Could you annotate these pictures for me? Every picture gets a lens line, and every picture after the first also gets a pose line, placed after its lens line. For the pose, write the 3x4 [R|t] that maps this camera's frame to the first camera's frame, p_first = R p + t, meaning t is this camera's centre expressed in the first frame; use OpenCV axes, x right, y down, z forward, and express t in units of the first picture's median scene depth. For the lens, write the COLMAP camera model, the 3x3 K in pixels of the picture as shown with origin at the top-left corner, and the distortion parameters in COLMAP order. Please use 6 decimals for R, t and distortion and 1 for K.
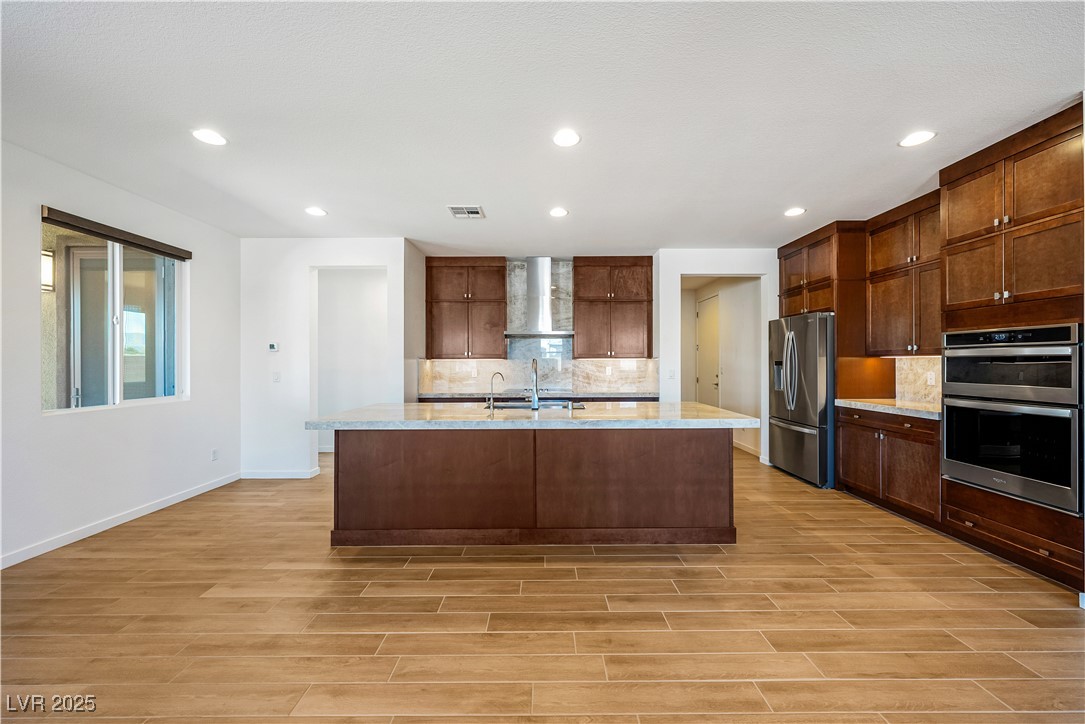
lens RADIAL K [[400.3, 0, 553.7], [0, 400.3, 366.9], [0, 0, 1]] dist [0.000271, -0.000026]
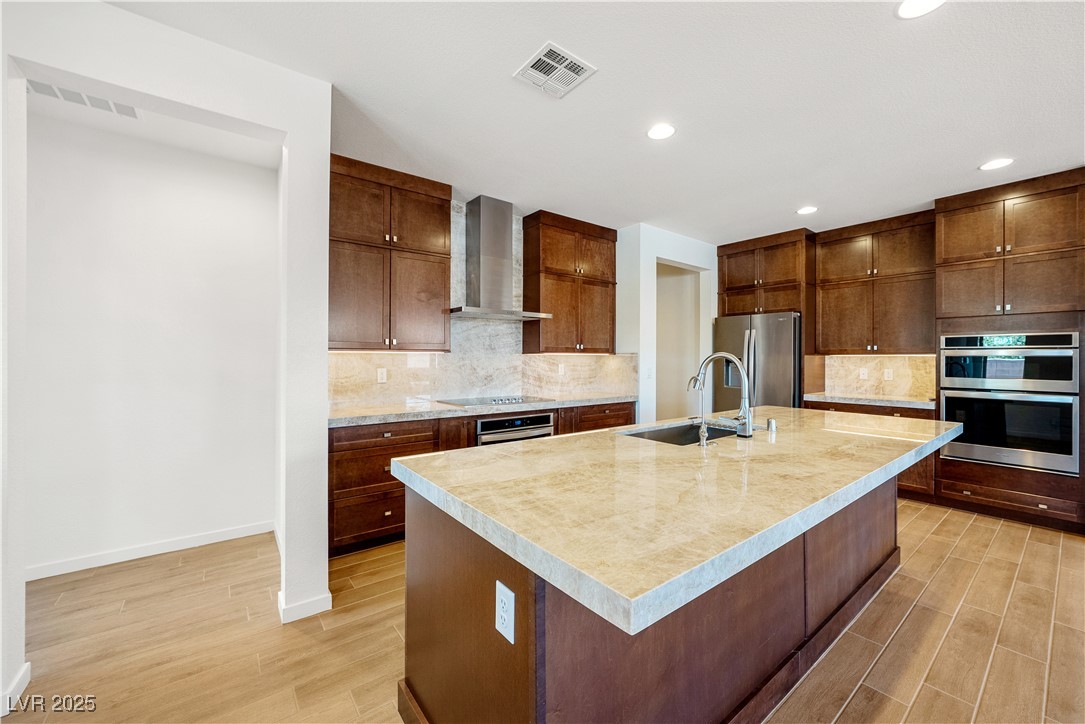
lens RADIAL K [[418.8, 0, 542.5], [0, 418.8, 362.0], [0, 0, 1]] dist [0.000385, 0.000500]
pose [[0.792556, -0.000973, 0.609799, -0.638944], [0.001051, 0.999999, 0.000229, -0.007930], [-0.609798, 0.000460, 0.792556, 0.643647]]
